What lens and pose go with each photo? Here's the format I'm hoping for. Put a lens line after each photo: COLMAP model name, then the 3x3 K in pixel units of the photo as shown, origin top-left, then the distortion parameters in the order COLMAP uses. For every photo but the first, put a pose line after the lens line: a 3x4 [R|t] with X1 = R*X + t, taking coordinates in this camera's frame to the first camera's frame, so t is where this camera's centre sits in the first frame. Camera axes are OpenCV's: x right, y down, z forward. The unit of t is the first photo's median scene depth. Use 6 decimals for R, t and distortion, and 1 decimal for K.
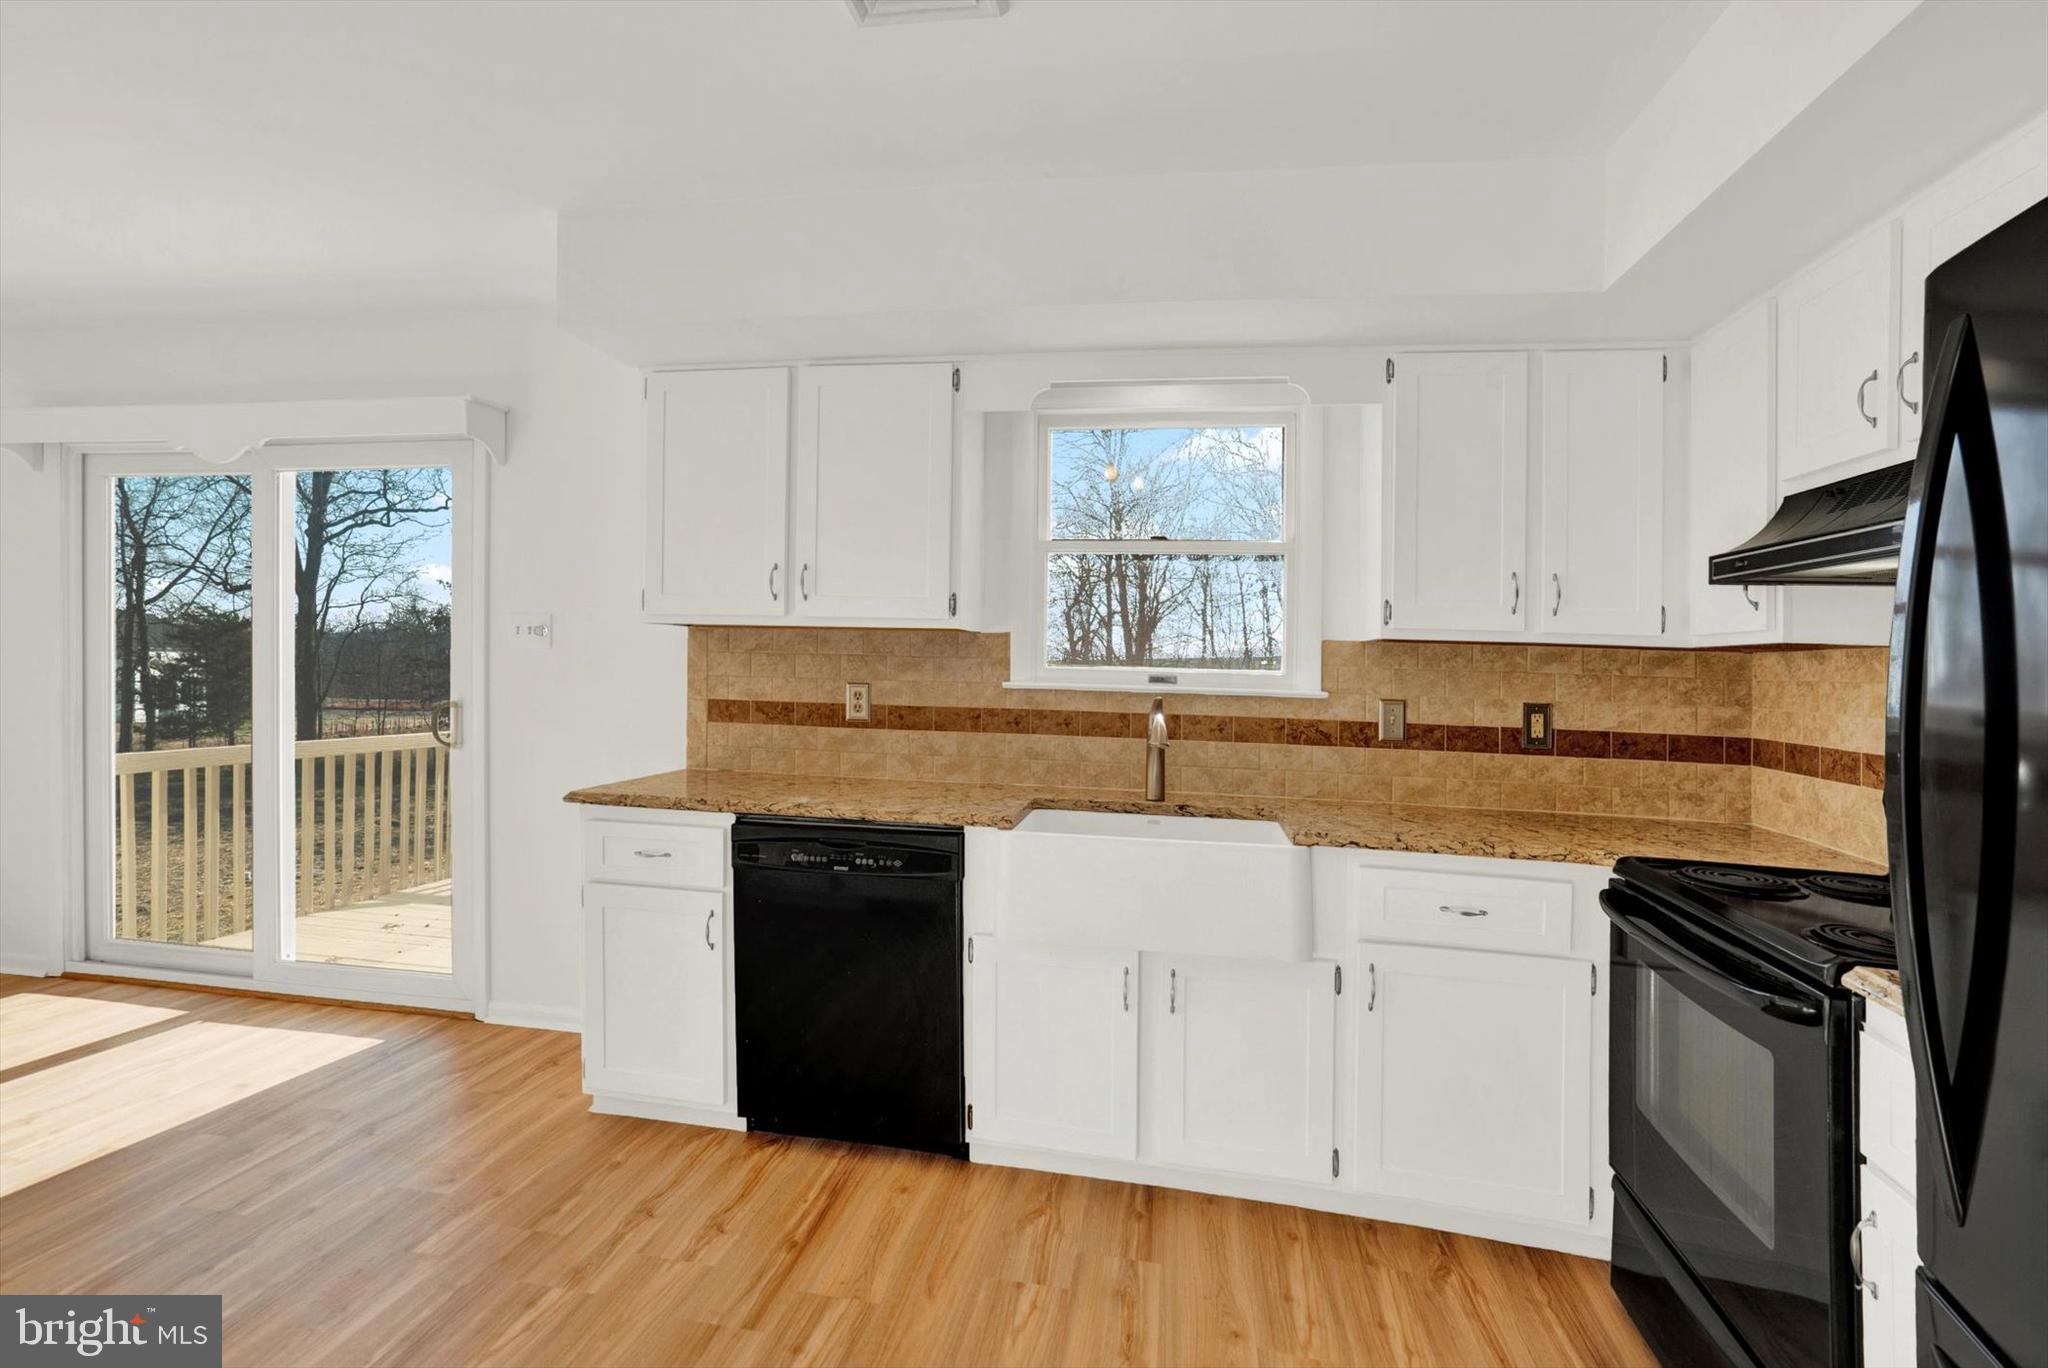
lens RADIAL K [[1016.9, 0, 1024.0], [0, 1016.9, 684.0], [0, 0, 1]] dist [0.001598, 0.001189]
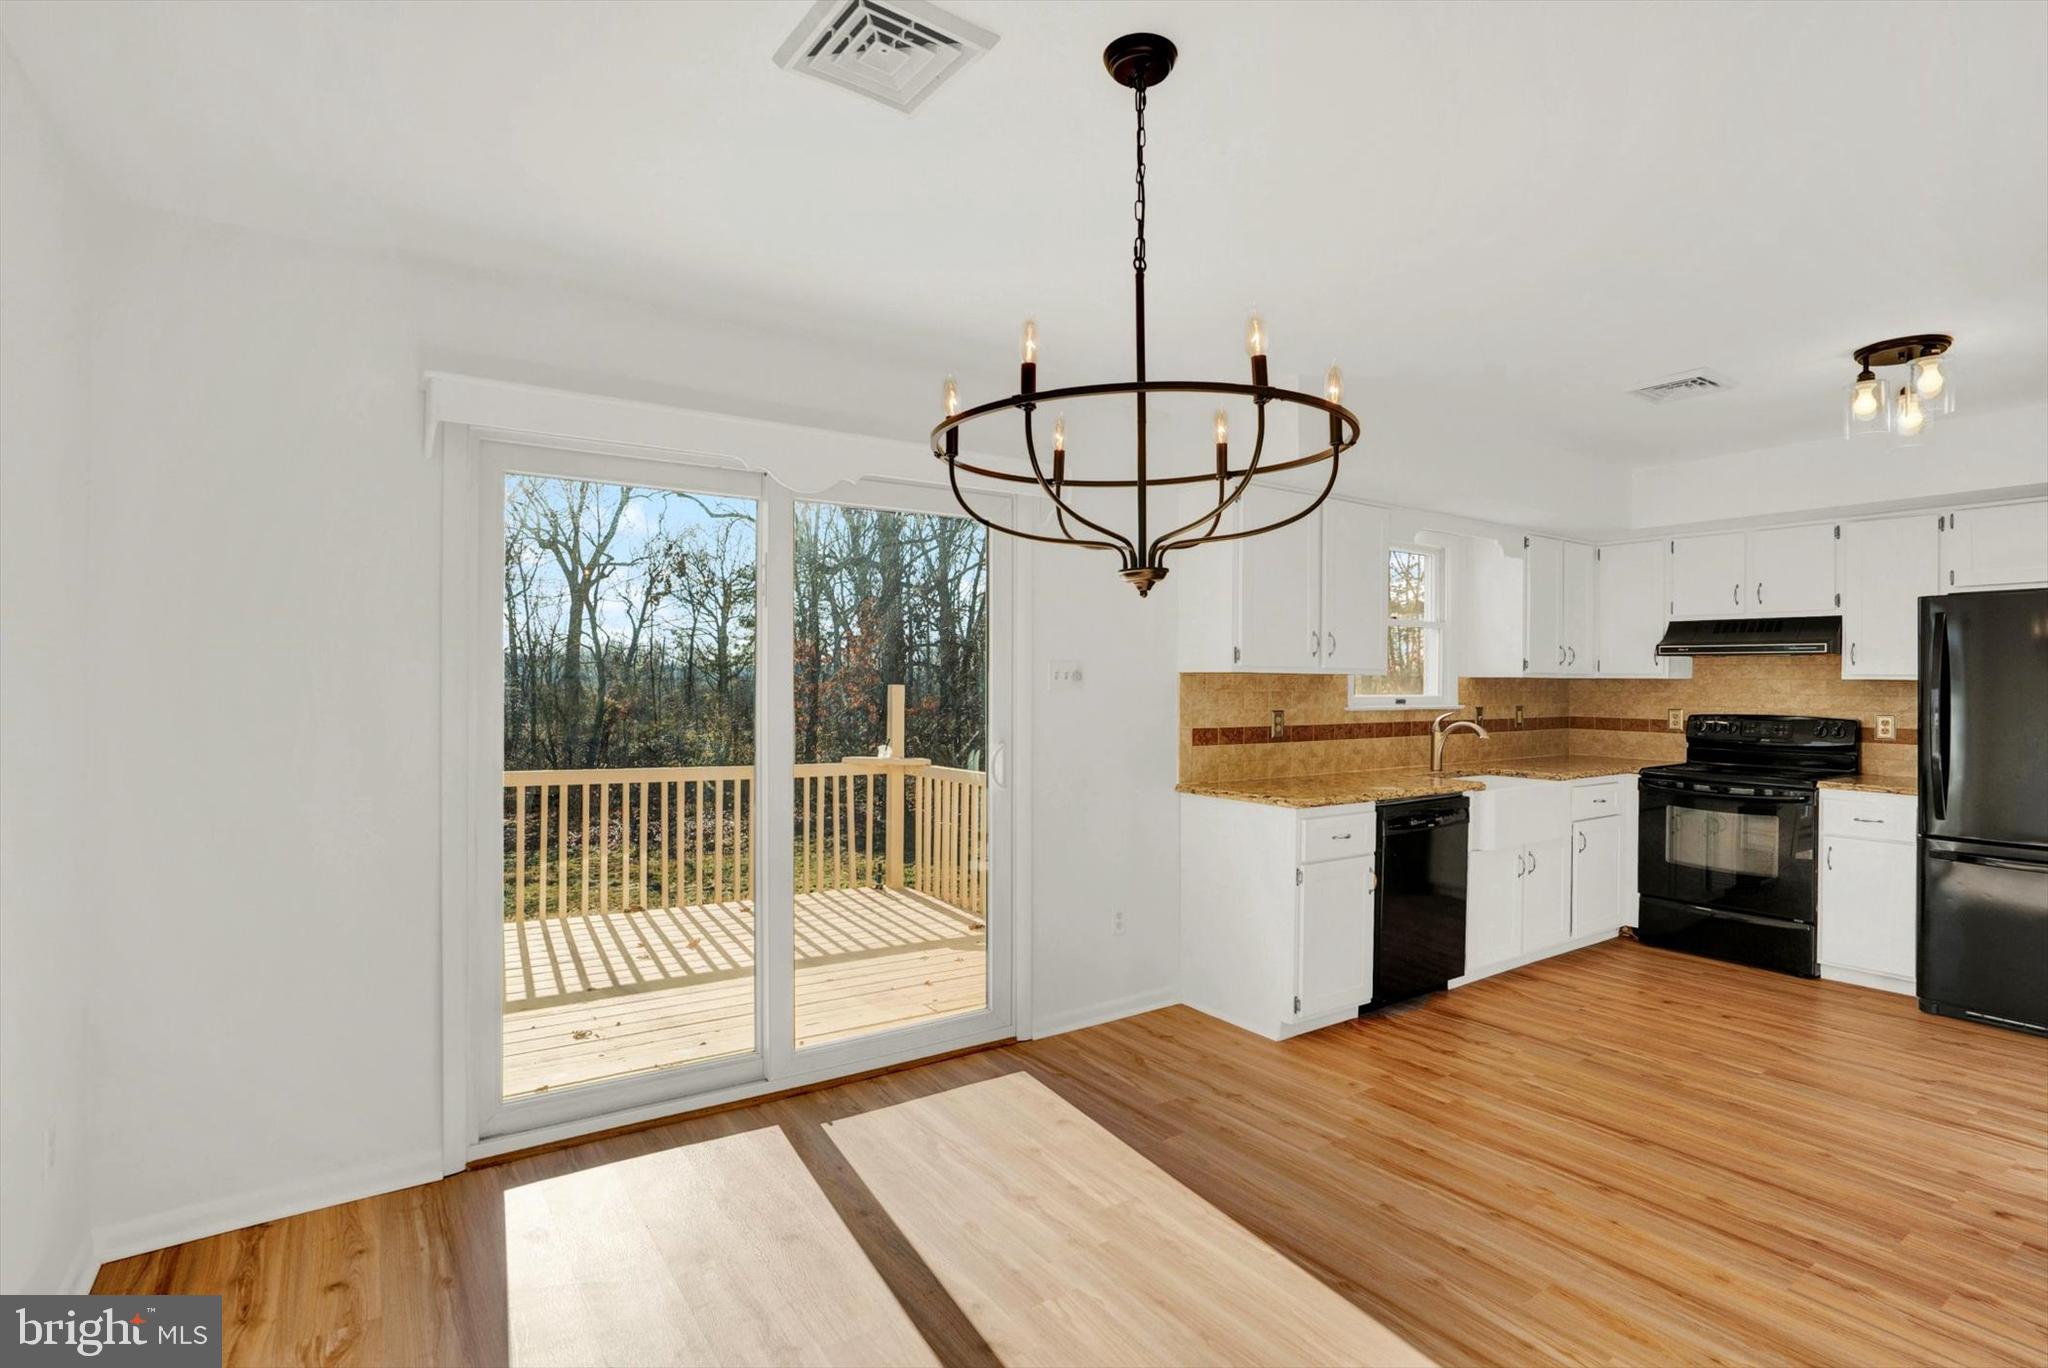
lens RADIAL K [[1005.3, 0, 977.3], [0, 1005.3, 661.5], [0, 0, 1]] dist [-0.038624, 0.000895]
pose [[0.703923, -0.007261, 0.710240, -1.213526], [0.027047, 0.999497, -0.016587, -0.048806], [-0.709762, 0.030886, 0.703765, 0.257666]]
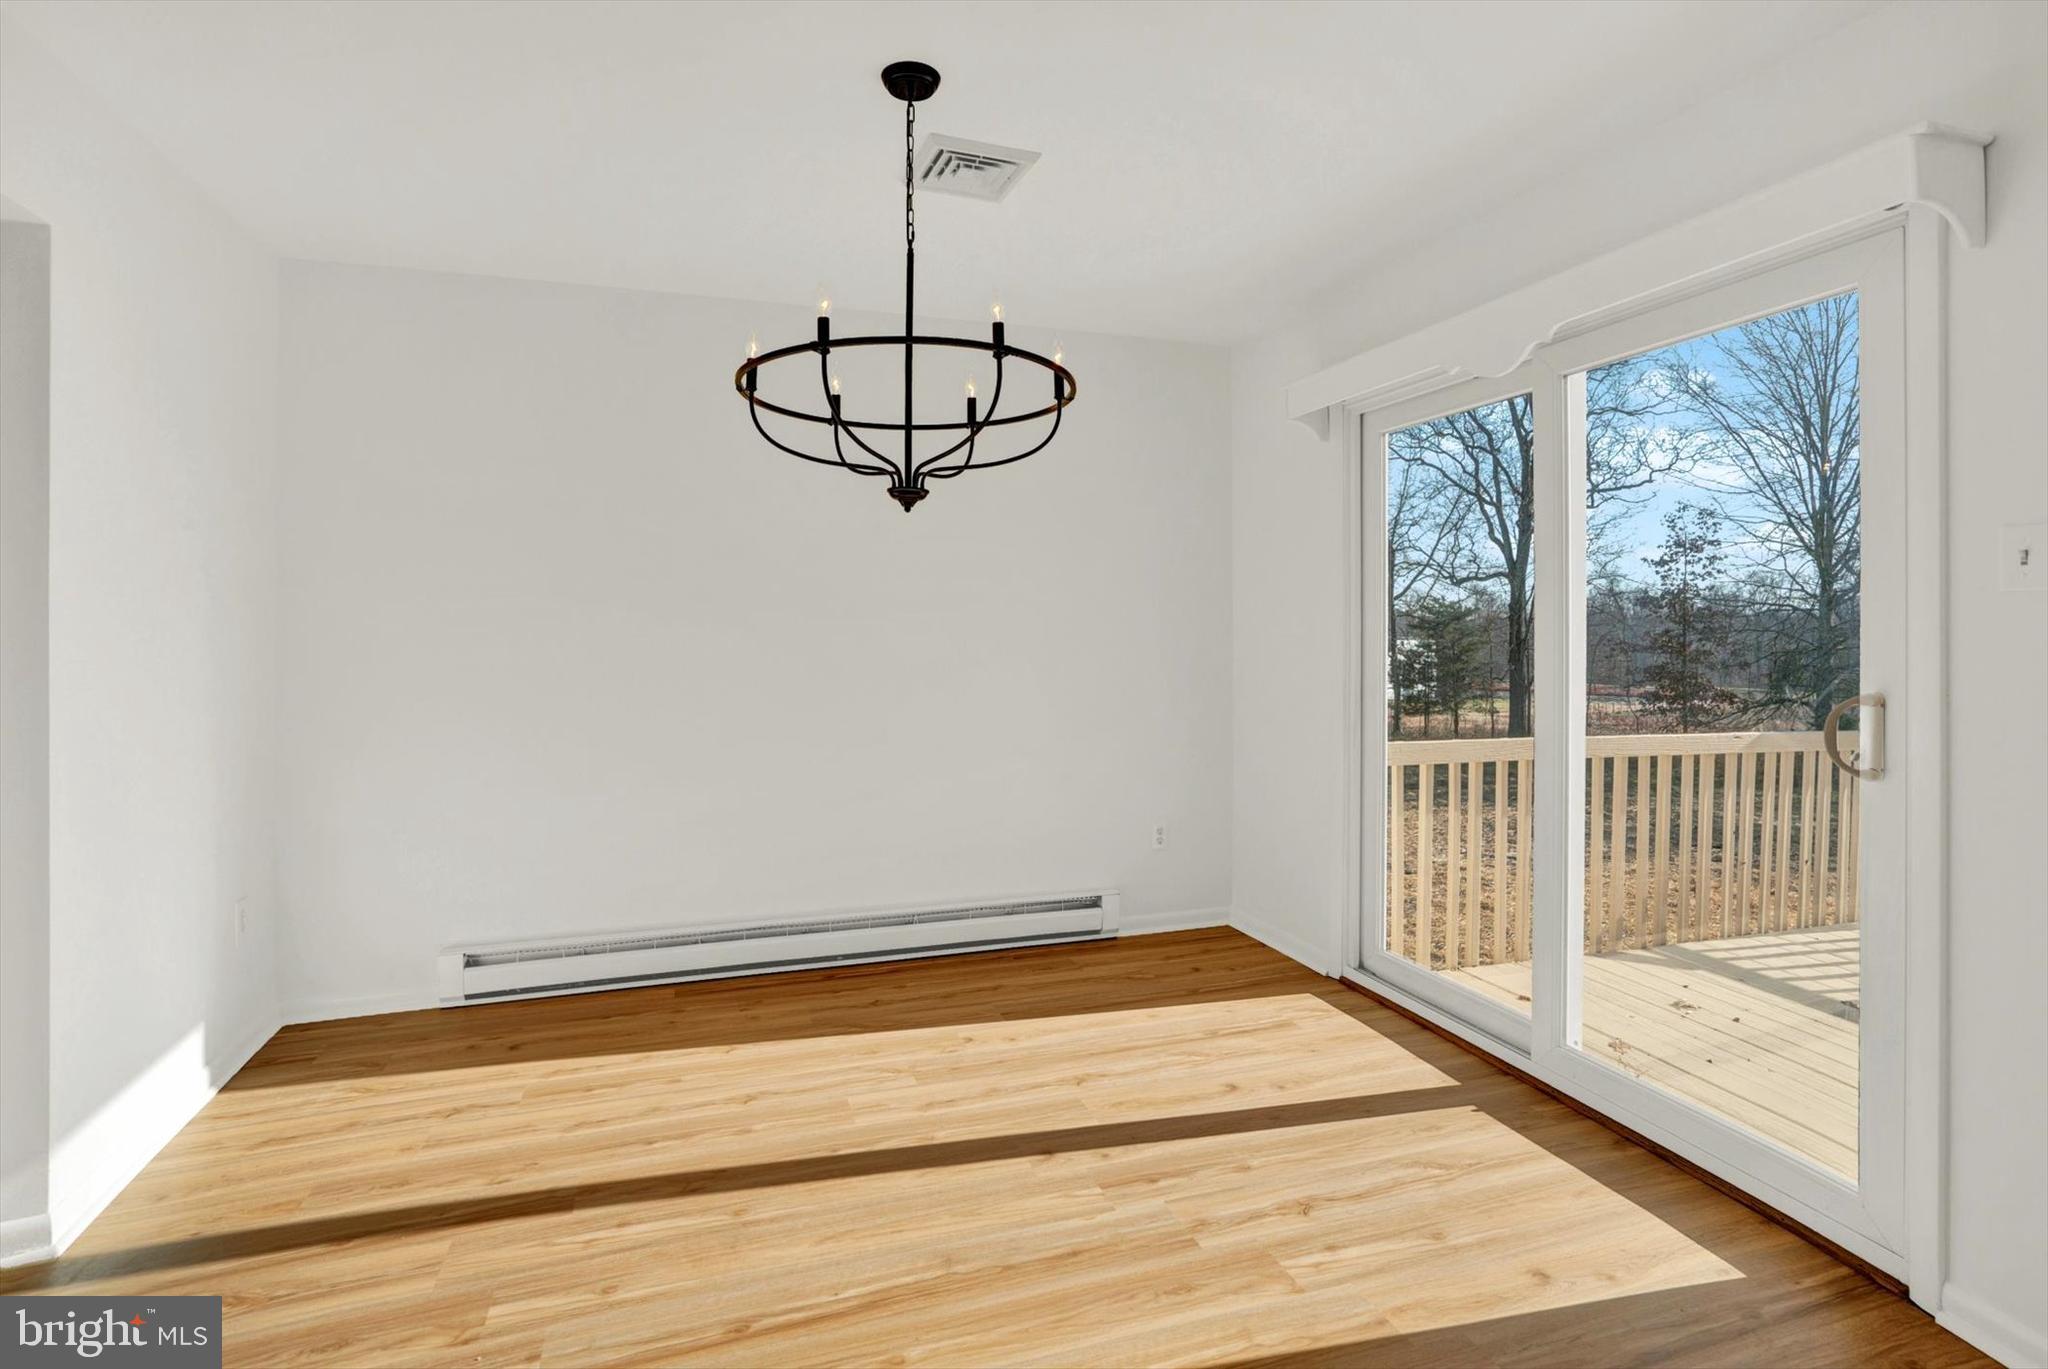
lens RADIAL K [[1023.6, 0, 1028.8], [0, 1023.6, 637.8], [0, 0, 1]] dist [-0.039394, 0.000247]
pose [[0.494592, -0.014199, -0.869010, -0.290747], [-0.013826, 0.999611, -0.024202, 0.004198], [0.869016, 0.023985, 0.494203, 0.305091]]
